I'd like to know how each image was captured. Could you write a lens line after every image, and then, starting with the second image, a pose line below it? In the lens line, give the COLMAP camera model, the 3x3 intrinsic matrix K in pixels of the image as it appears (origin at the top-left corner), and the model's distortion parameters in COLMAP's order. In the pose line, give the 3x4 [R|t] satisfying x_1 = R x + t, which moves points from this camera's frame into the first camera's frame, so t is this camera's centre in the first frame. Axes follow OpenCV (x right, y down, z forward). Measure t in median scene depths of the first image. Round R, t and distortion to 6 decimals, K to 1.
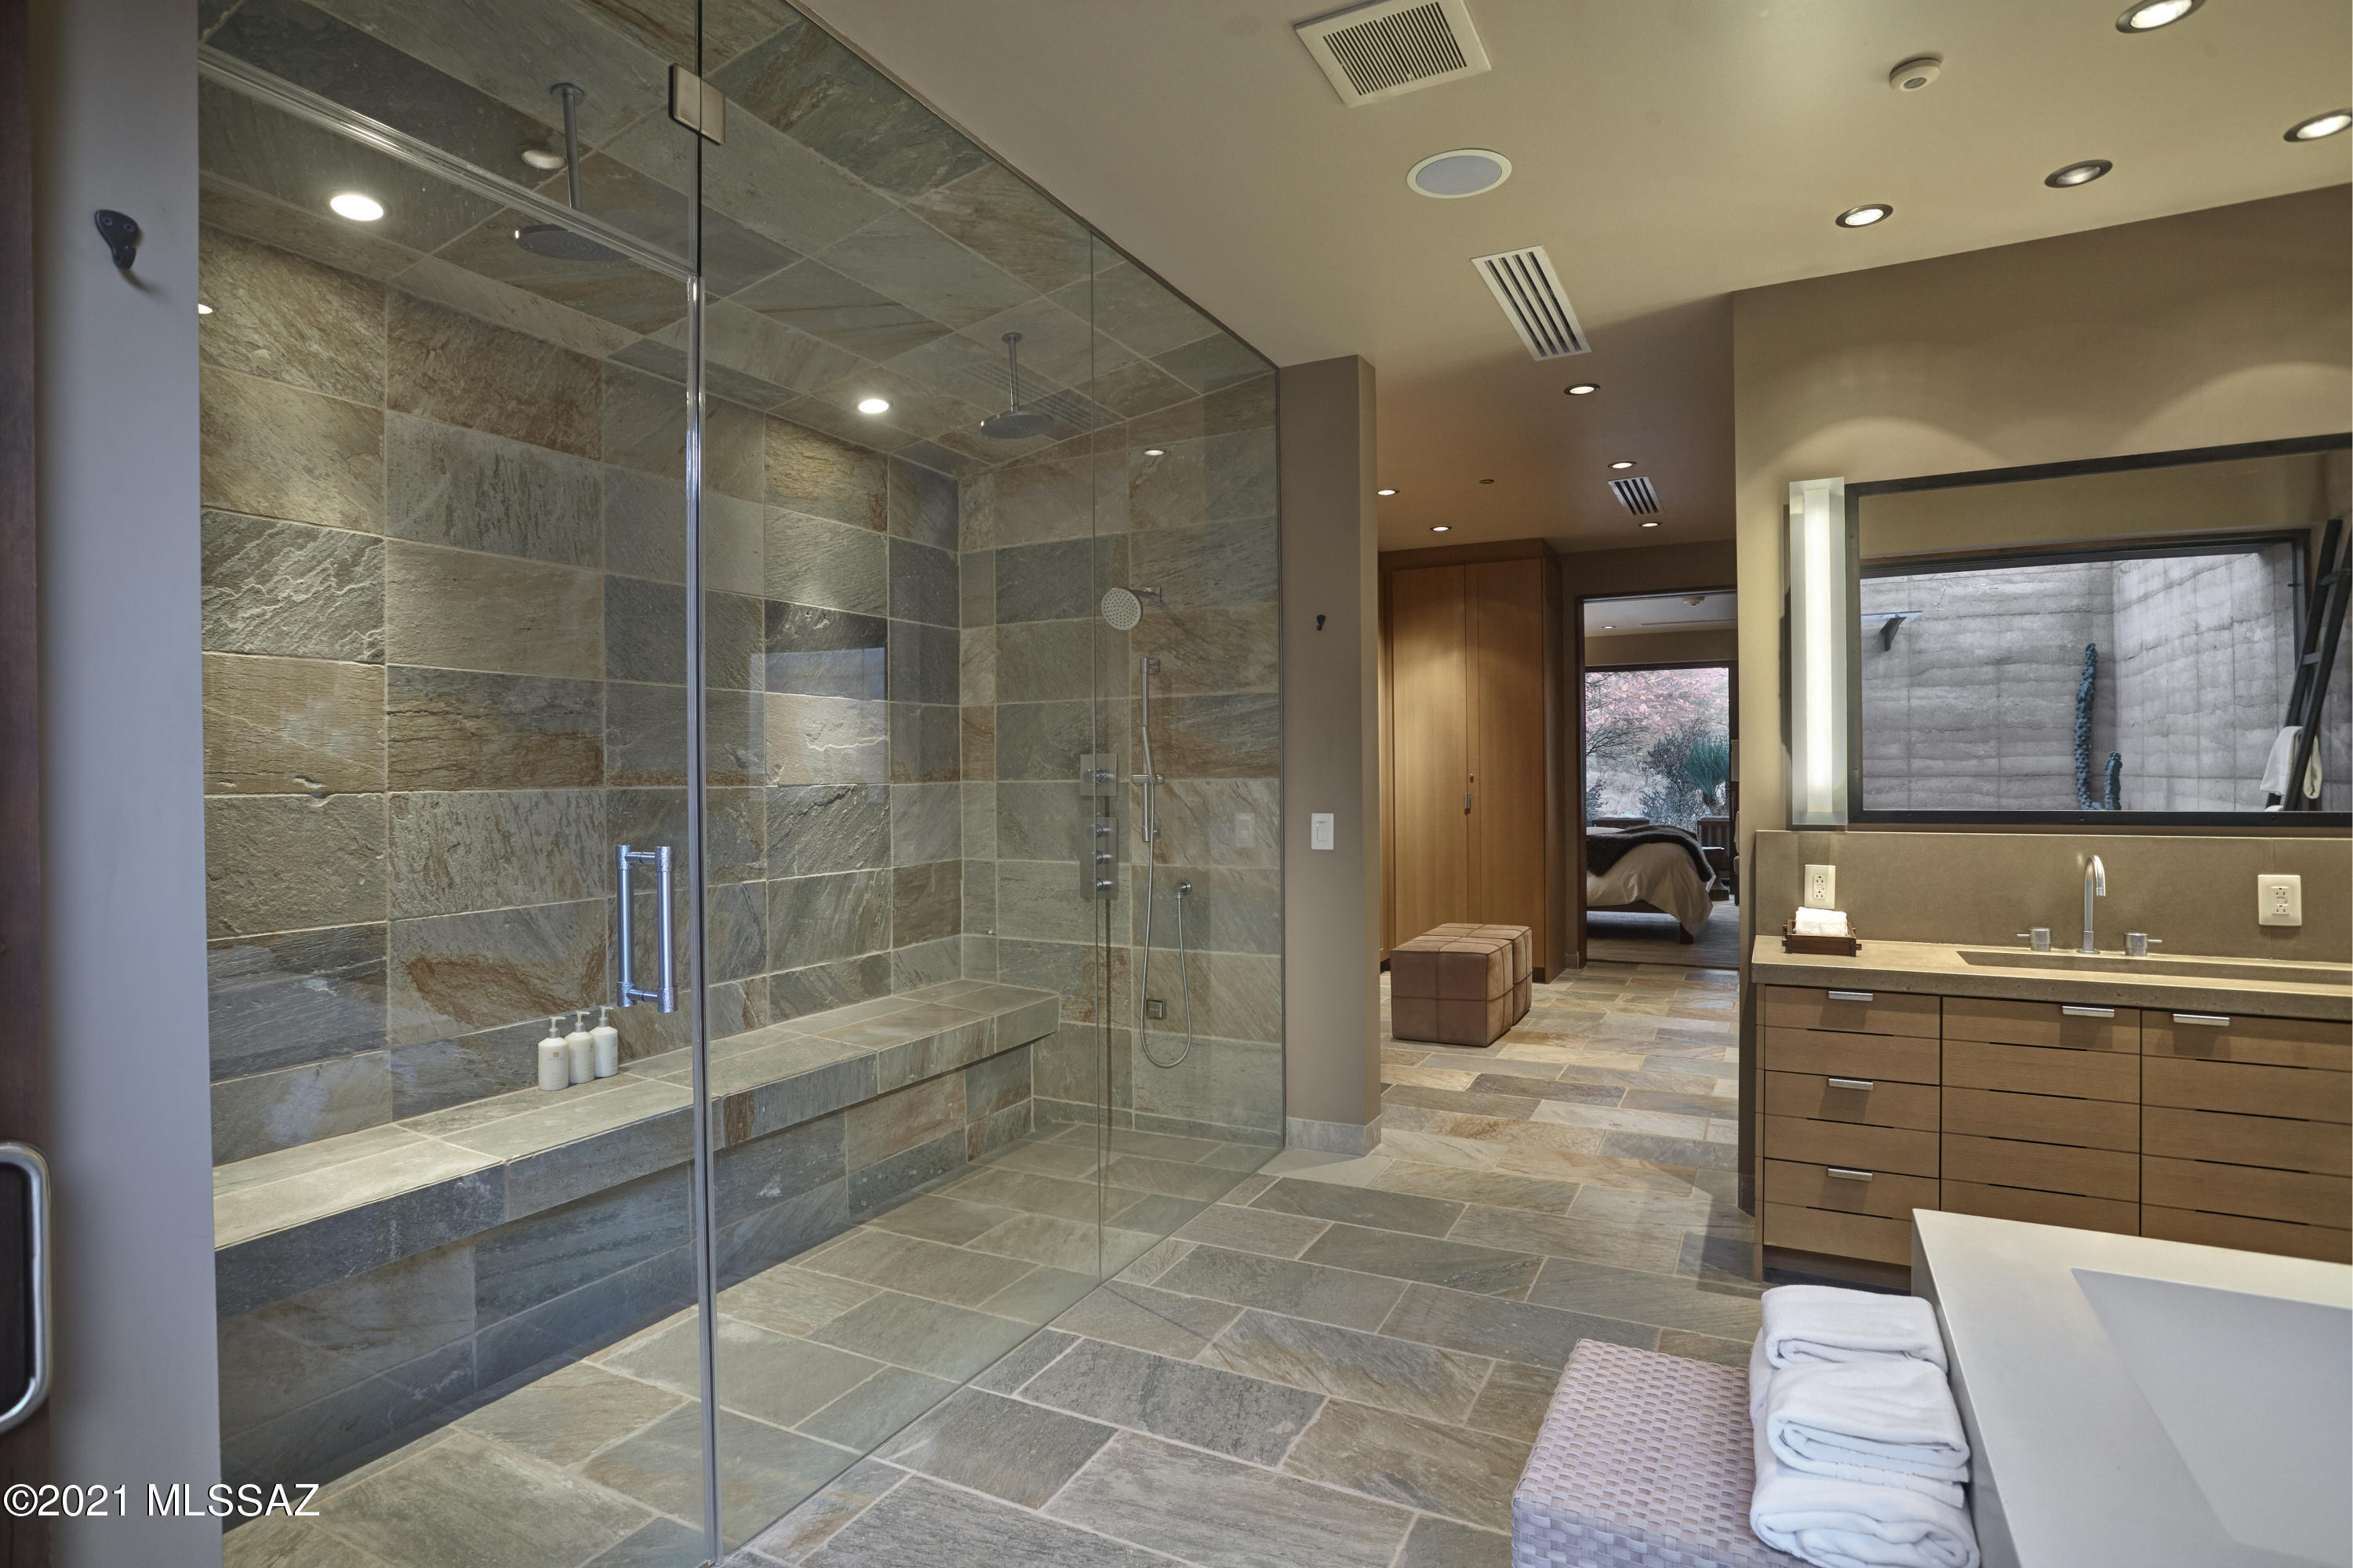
lens RADIAL K [[1168.0, 0, 1176.5], [0, 1168.0, 784.0], [0, 0, 1]] dist [-0.076835, 0.024820]
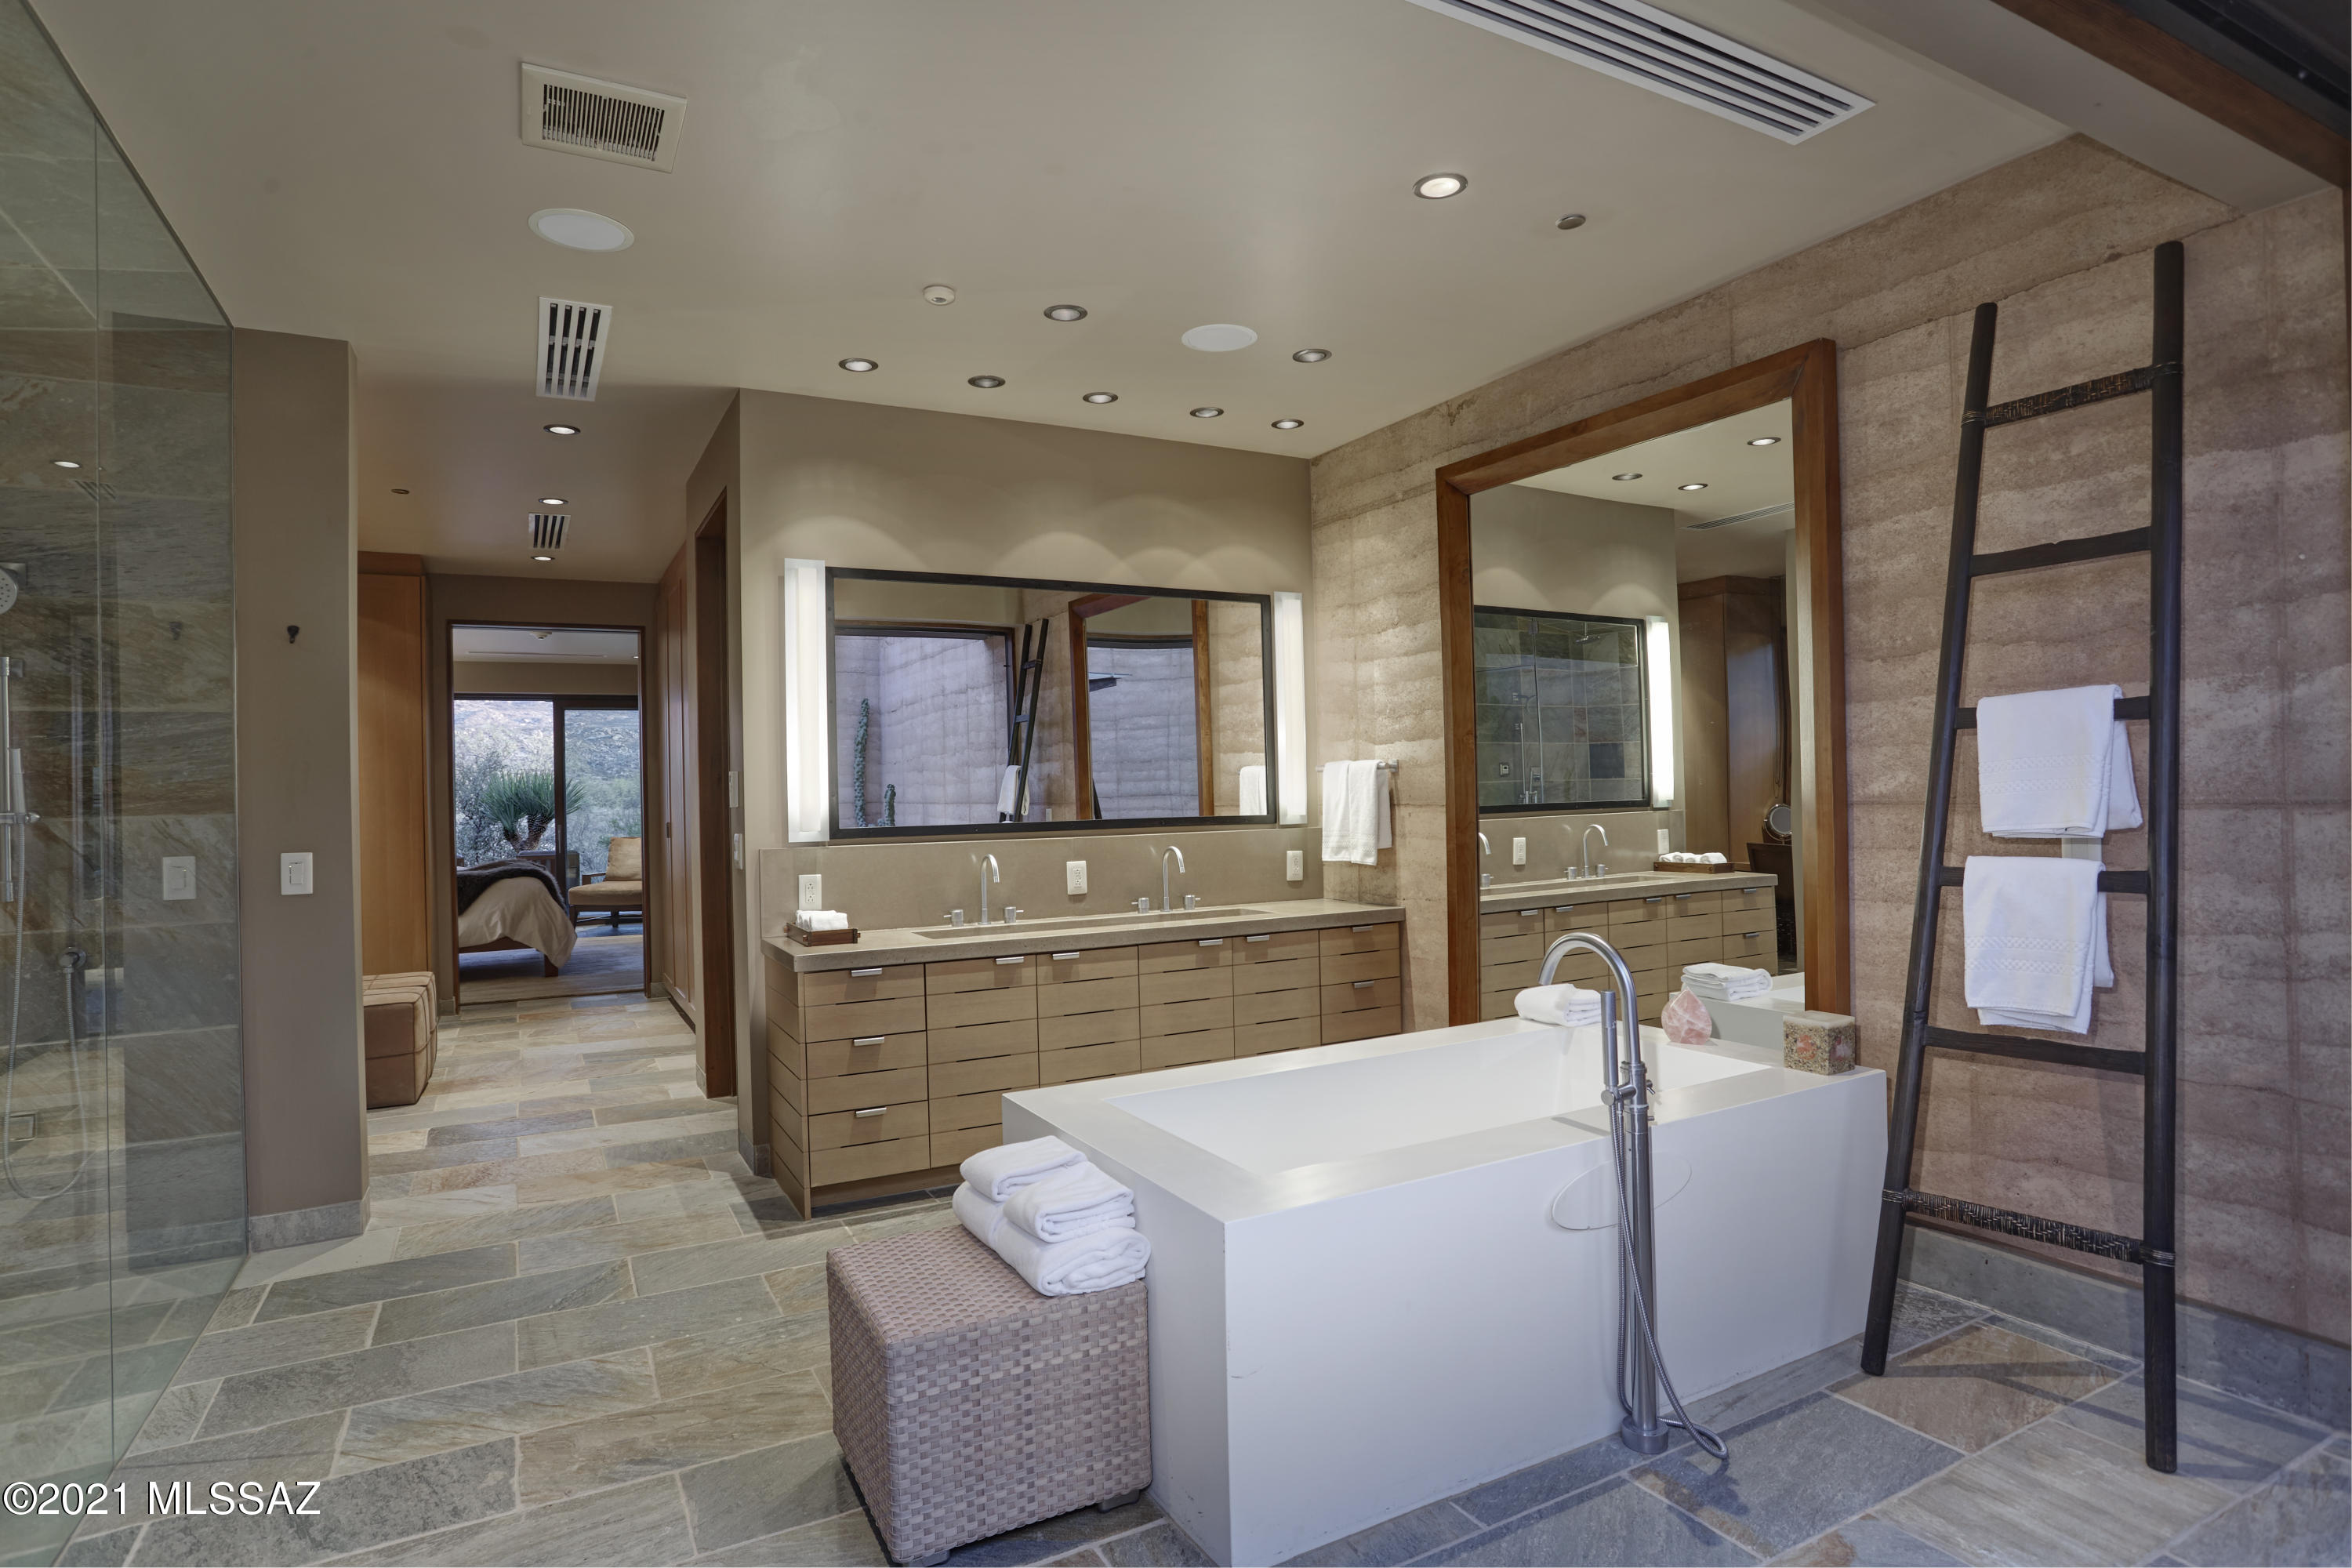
lens RADIAL K [[1167.5, 0, 1176.0], [0, 1167.5, 784.0], [0, 0, 1]] dist [-0.076835, 0.024820]
pose [[0.552329, 0.000697, 0.833626, -0.207951], [0.024220, 0.999564, -0.016883, 0.003629], [-0.833274, 0.029516, 0.552072, -0.011047]]
